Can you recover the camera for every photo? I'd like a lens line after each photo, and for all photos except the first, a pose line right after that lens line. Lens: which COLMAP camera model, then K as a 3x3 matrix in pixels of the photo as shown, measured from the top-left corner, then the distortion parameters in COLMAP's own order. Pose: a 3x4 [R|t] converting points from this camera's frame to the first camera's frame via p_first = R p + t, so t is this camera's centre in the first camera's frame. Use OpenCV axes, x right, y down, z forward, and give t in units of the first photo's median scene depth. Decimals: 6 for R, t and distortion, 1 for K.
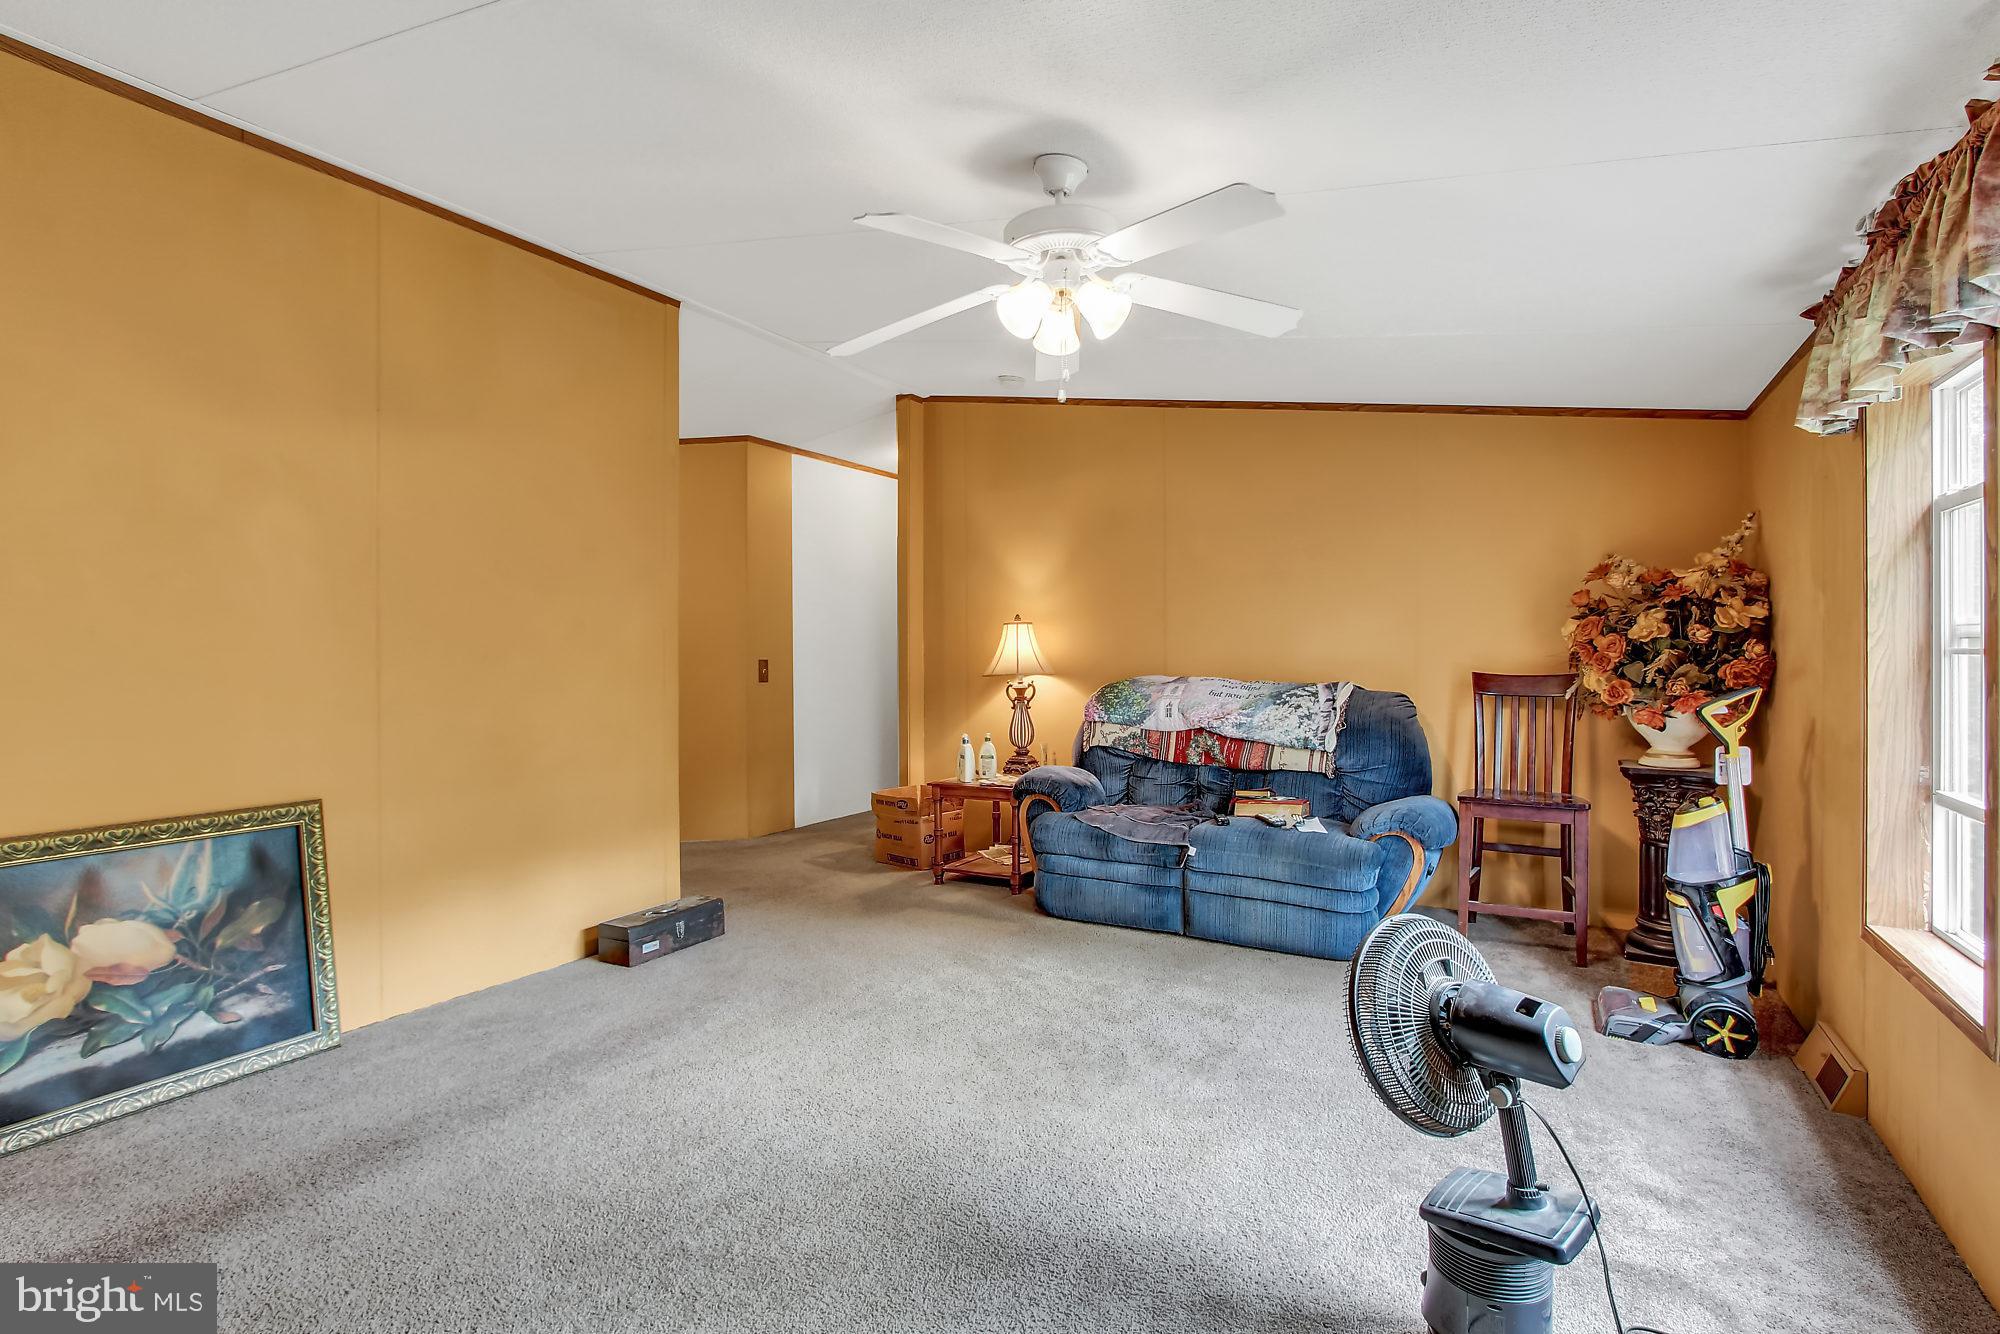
lens RADIAL K [[991.7, 0, 1000.0], [0, 991.7, 667.0], [0, 0, 1]] dist [-0.000578, 0.000187]
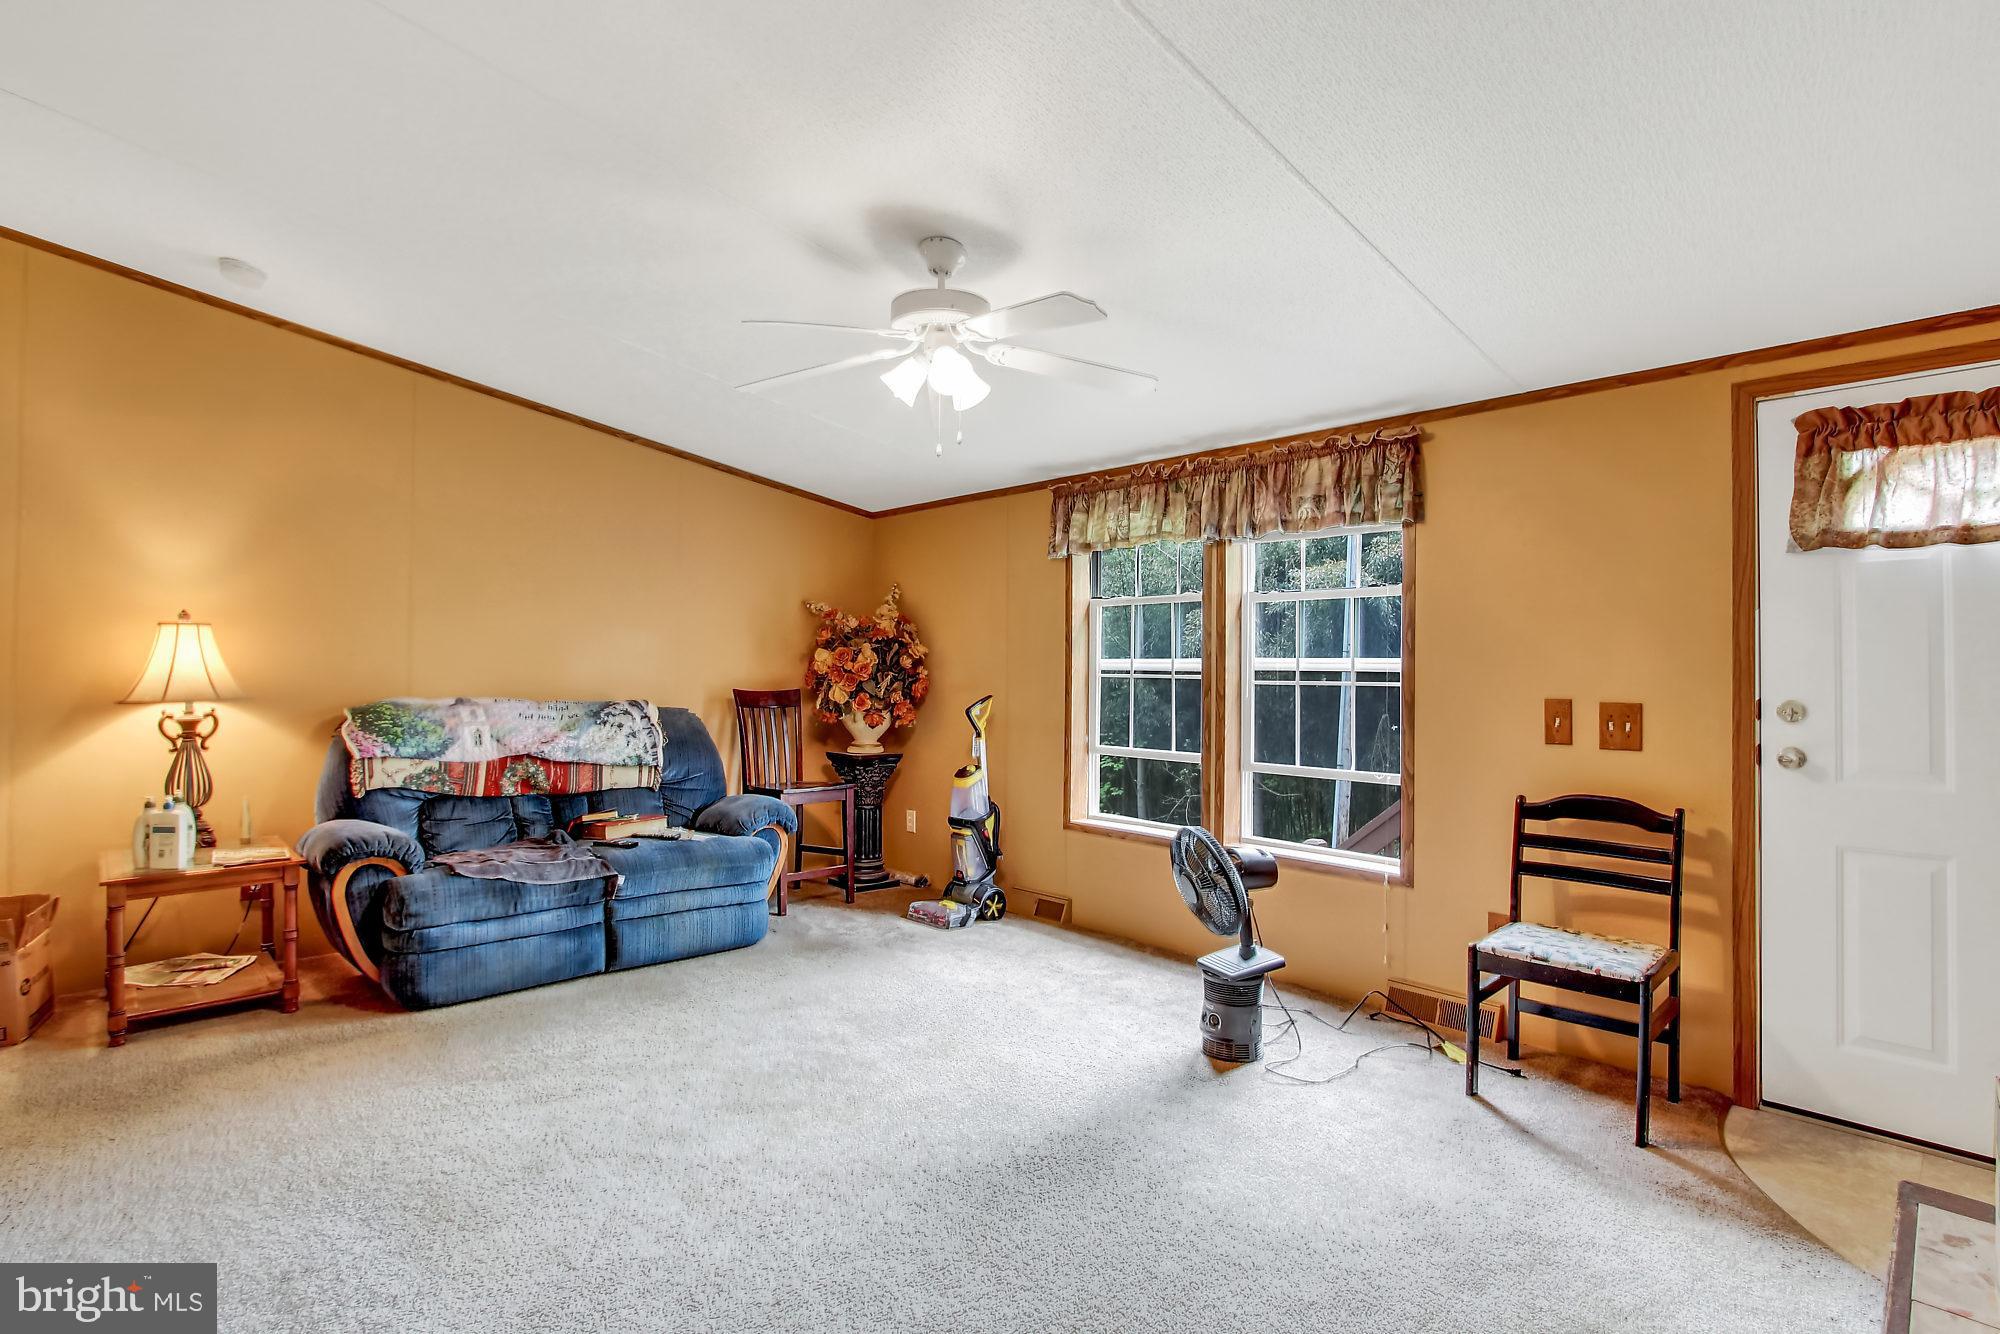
lens RADIAL K [[991.7, 0, 1000.0], [0, 991.7, 667.0], [0, 0, 1]] dist [-0.000578, 0.000187]
pose [[0.286200, 0.009375, 0.958124, -0.550284], [0.002372, 0.999942, -0.010493, -0.007599], [-0.958167, 0.005276, 0.286161, 0.332956]]
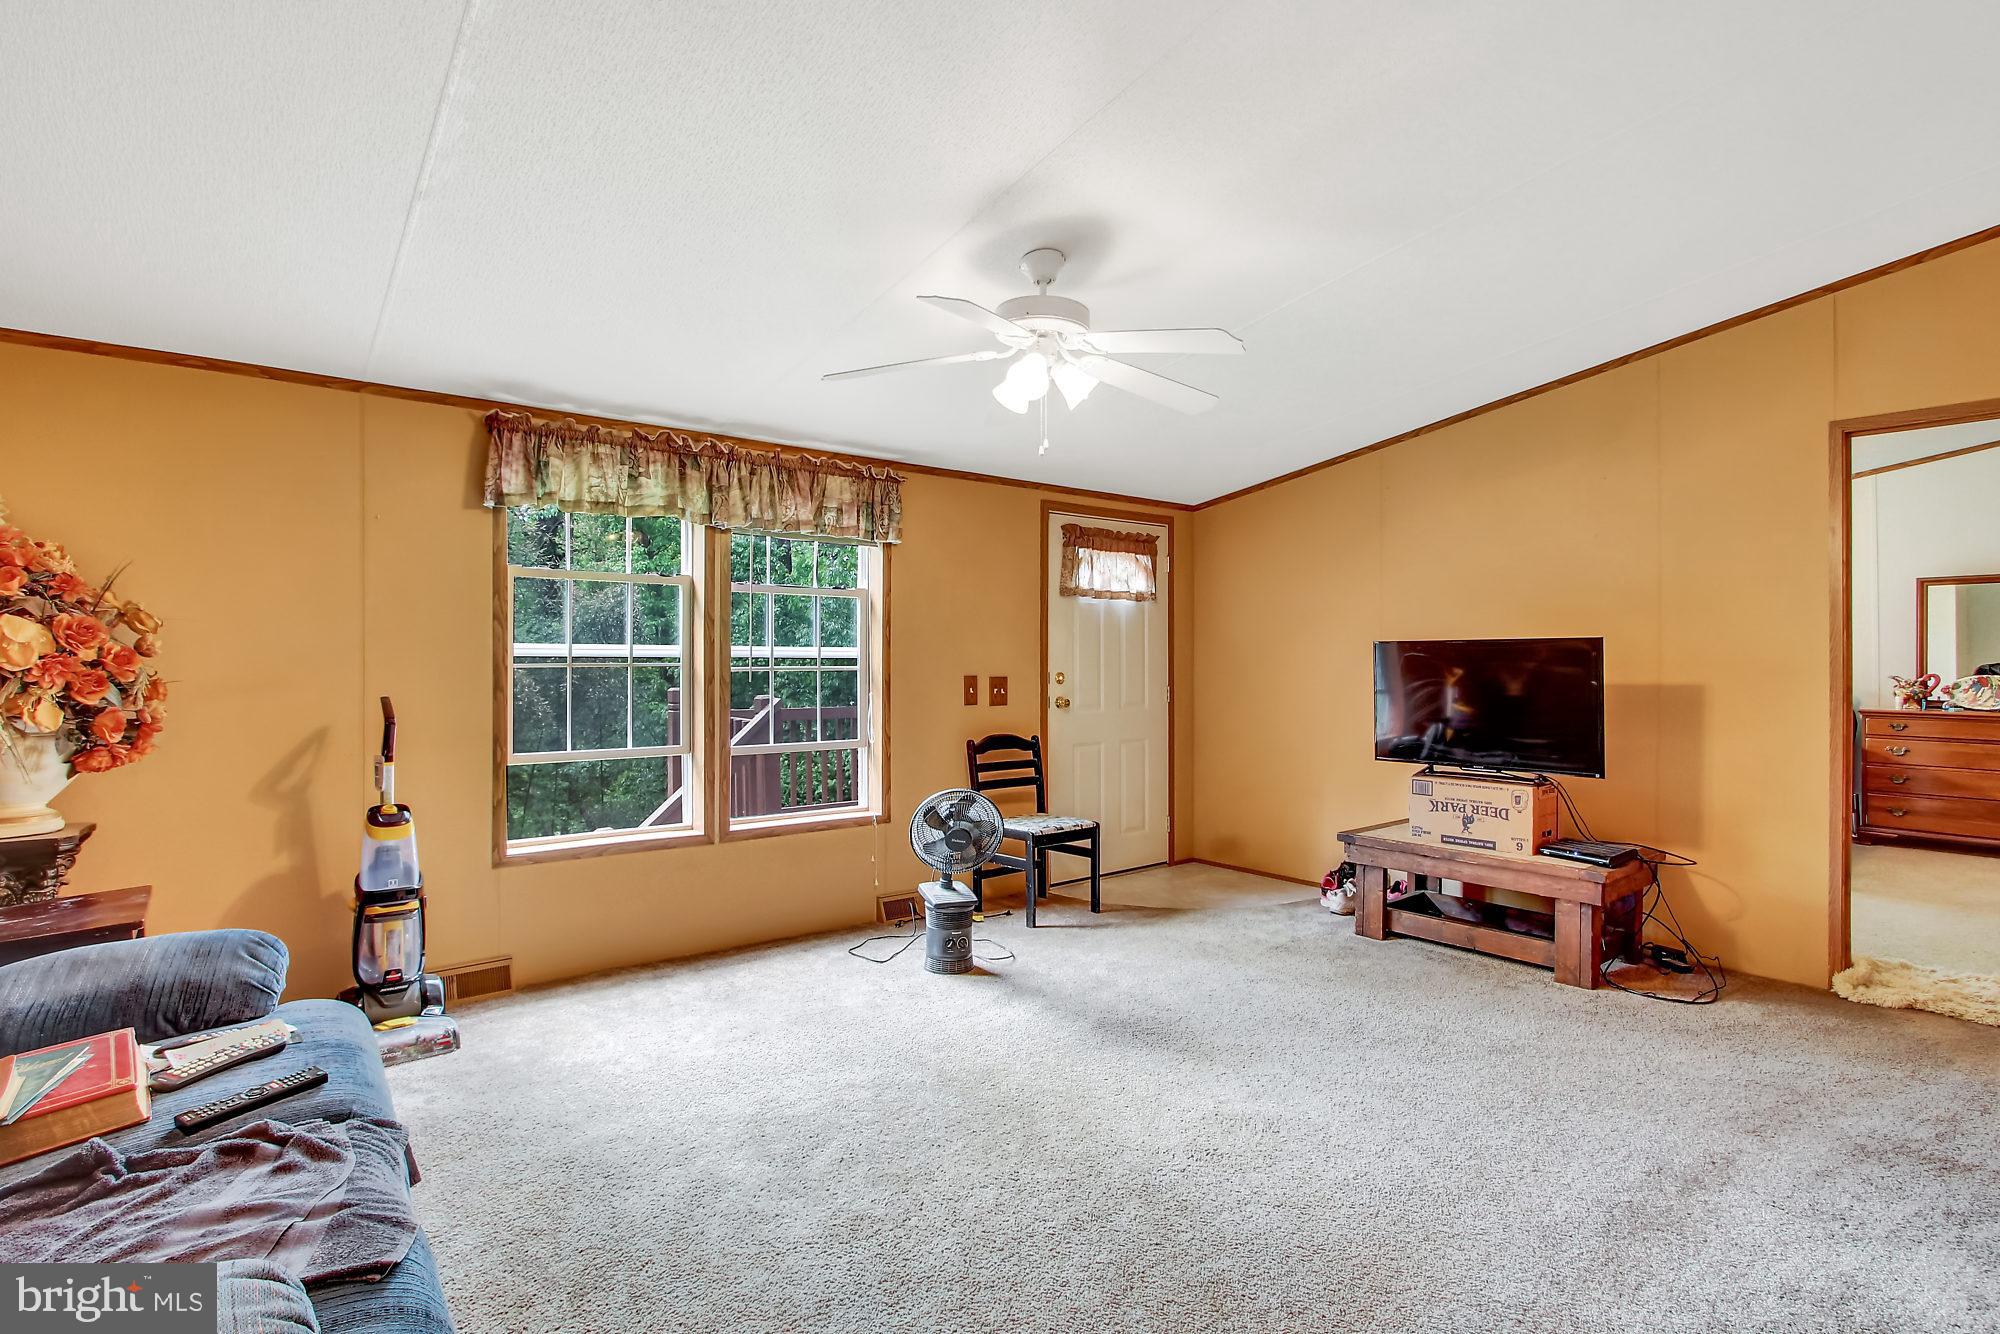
lens RADIAL K [[991.7, 0, 1000.0], [0, 991.7, 667.0], [0, 0, 1]] dist [-0.000578, 0.000187]
pose [[-0.934789, 0.001499, 0.355201, -0.173354], [0.007821, 0.999836, 0.016363, -0.018275], [-0.355118, 0.018074, -0.934647, 1.168426]]
